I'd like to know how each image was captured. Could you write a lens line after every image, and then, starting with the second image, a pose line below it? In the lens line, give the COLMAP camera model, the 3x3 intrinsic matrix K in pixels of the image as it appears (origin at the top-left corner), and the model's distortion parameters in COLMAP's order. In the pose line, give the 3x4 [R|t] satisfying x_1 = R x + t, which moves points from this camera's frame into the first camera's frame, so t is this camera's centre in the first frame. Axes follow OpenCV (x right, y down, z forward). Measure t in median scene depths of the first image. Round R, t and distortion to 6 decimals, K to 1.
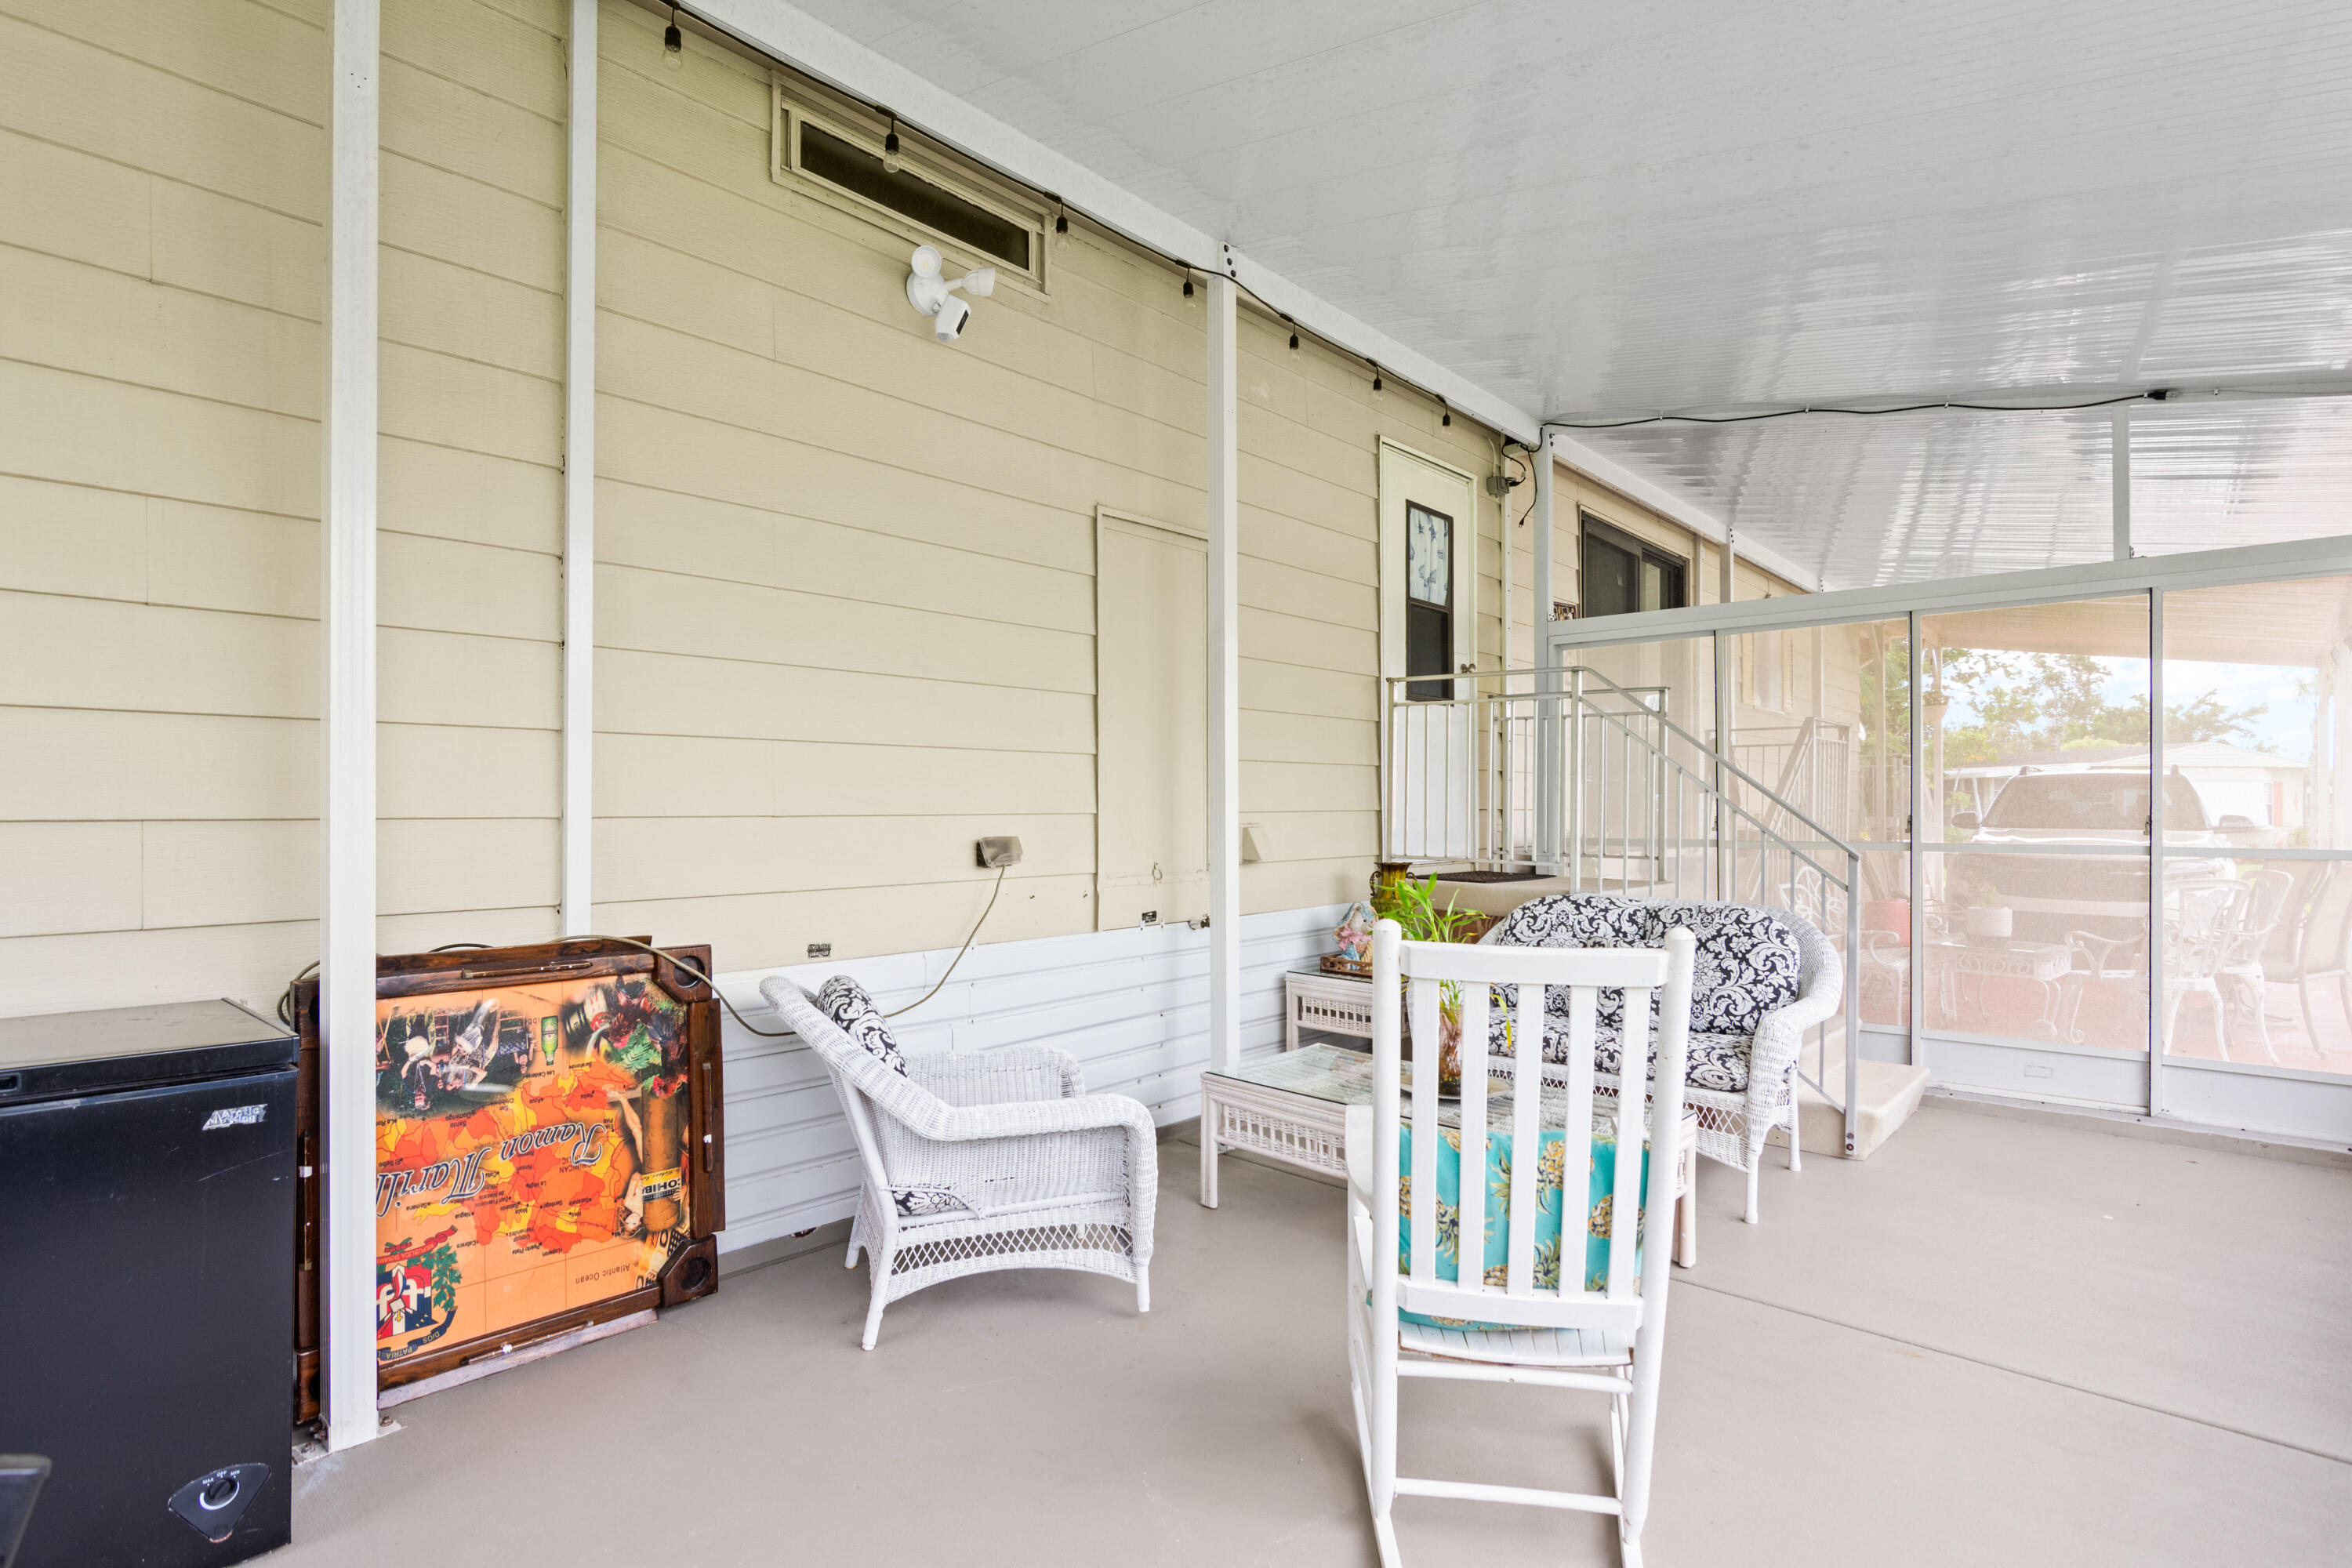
lens RADIAL K [[1177.7, 0, 1170.0], [0, 1177.7, 787.0], [0, 0, 1]] dist [-0.002863, -0.000109]
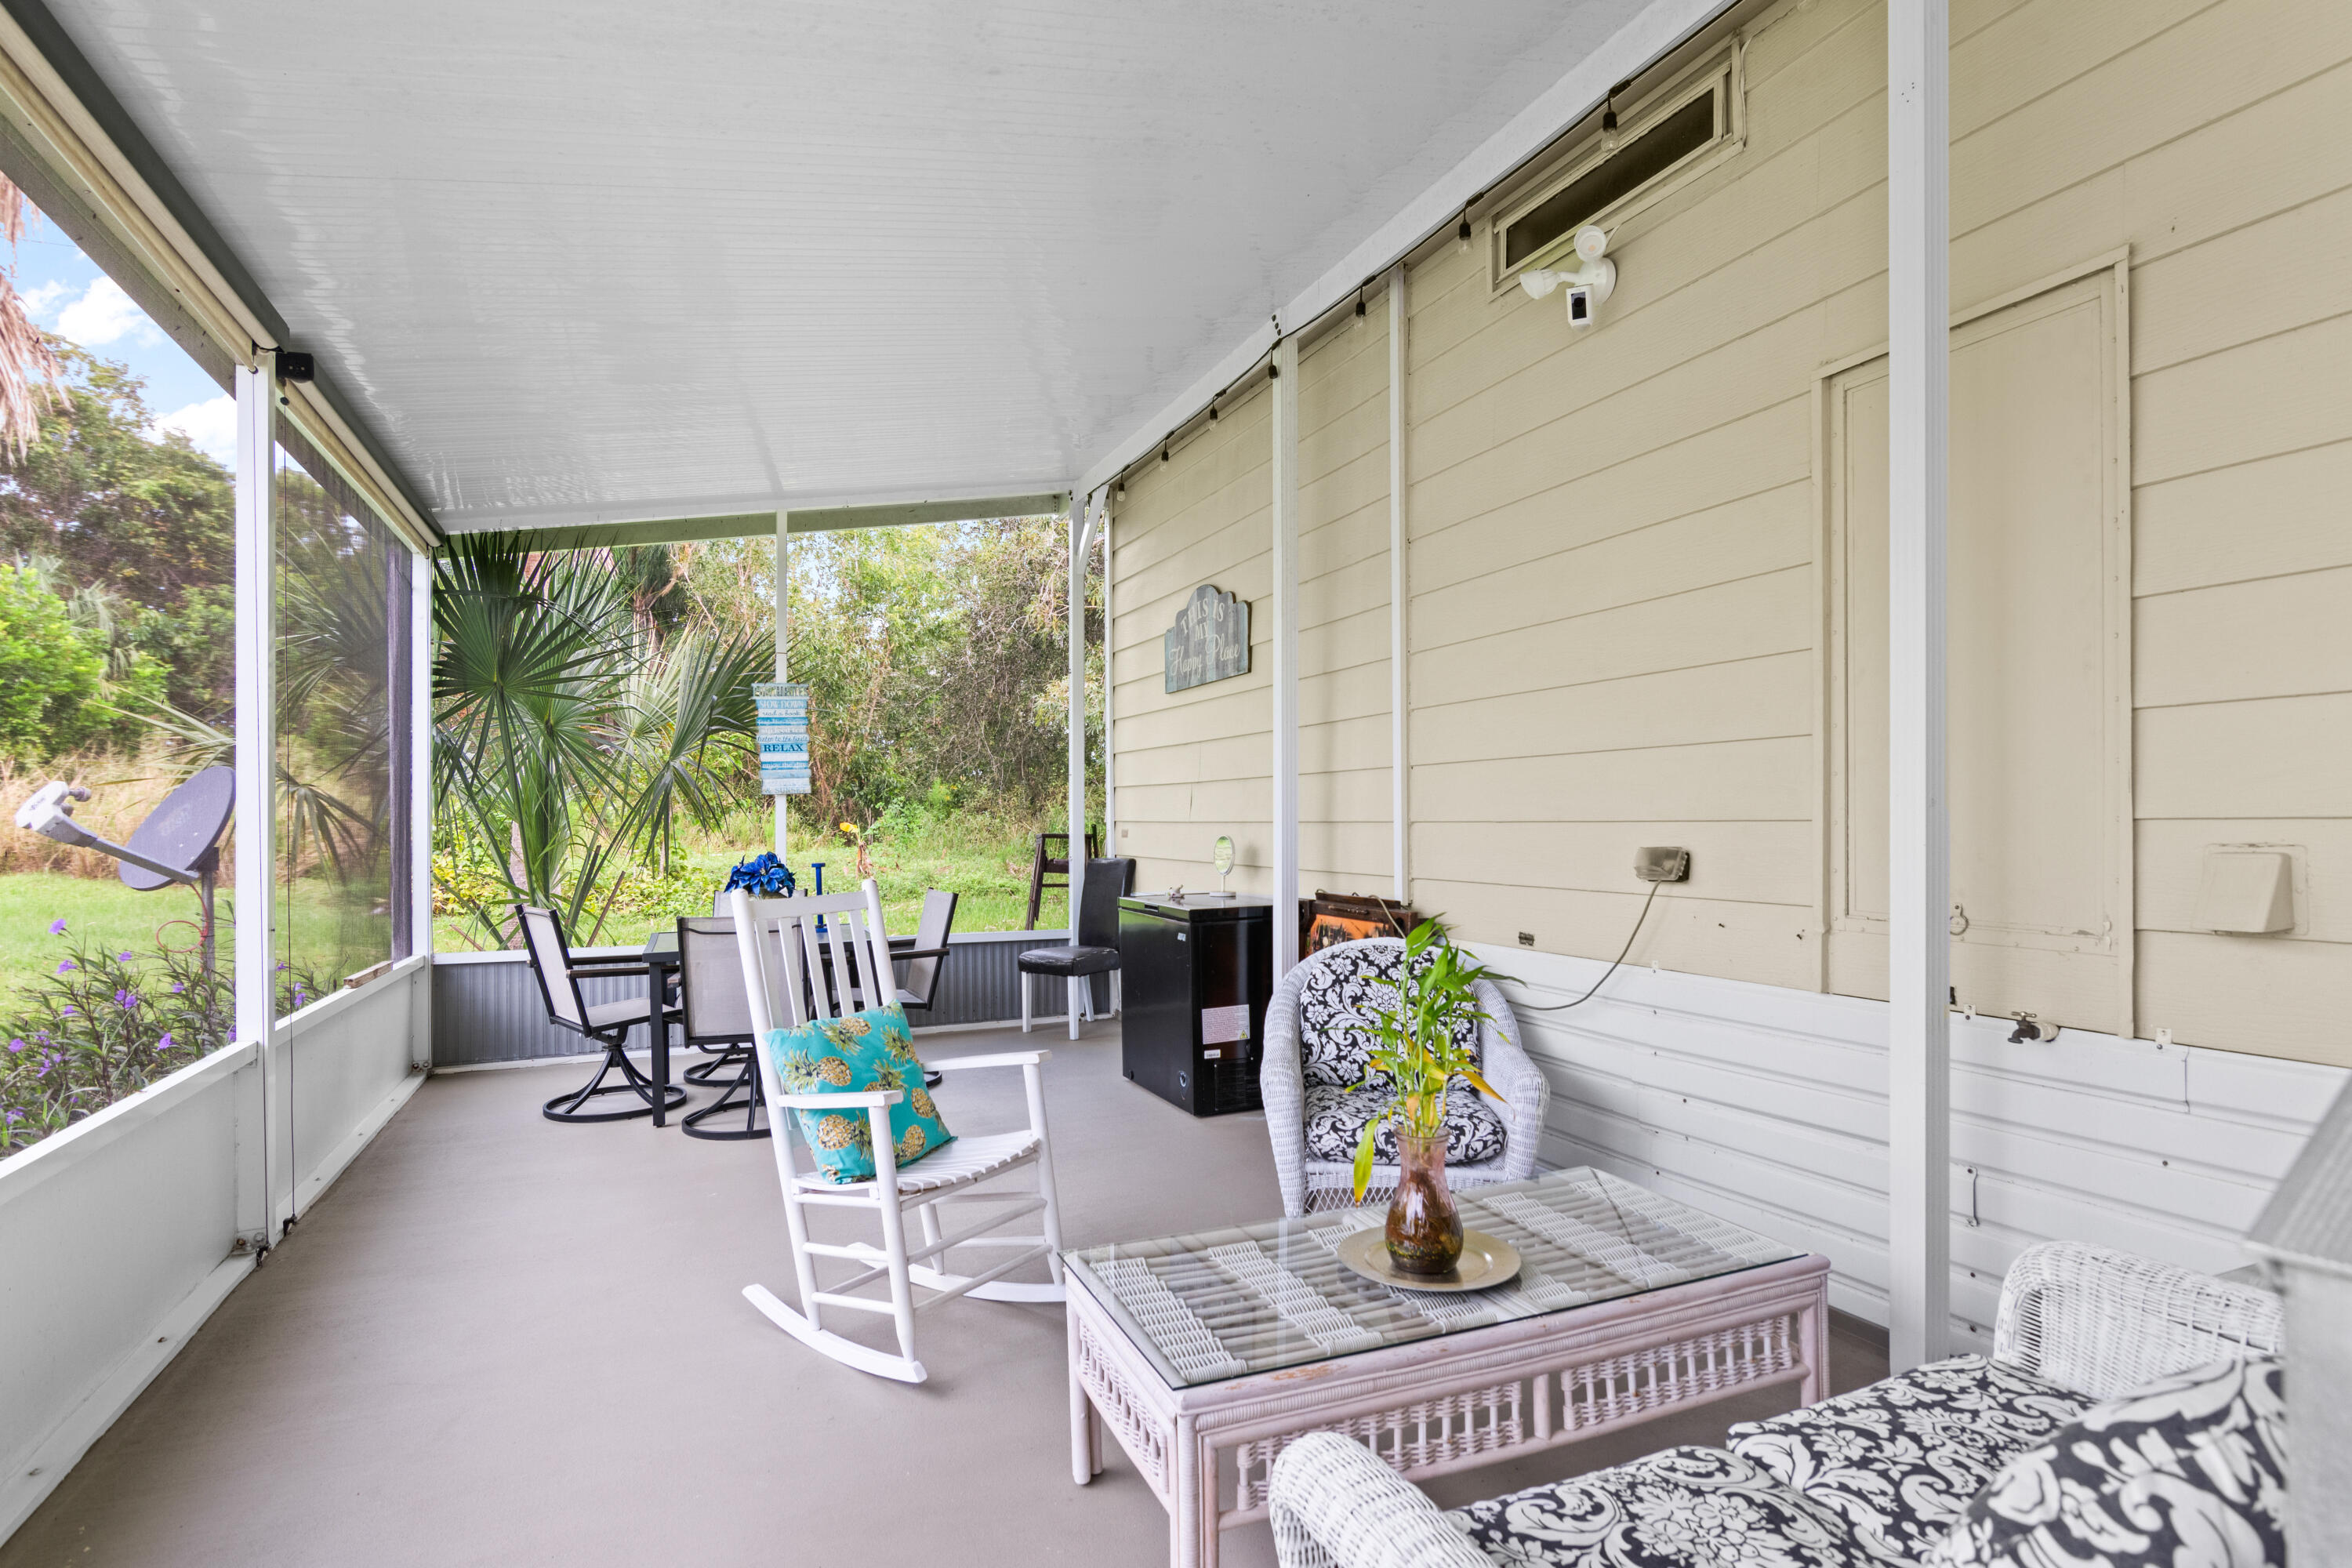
lens RADIAL K [[1177.7, 0, 1170.0], [0, 1177.7, 787.0], [0, 0, 1]] dist [-0.002863, -0.000109]
pose [[-0.414399, -0.027646, -0.909675, 0.474958], [0.011927, 0.999288, -0.035803, 0.015807], [0.910017, -0.025686, -0.413774, 0.629223]]
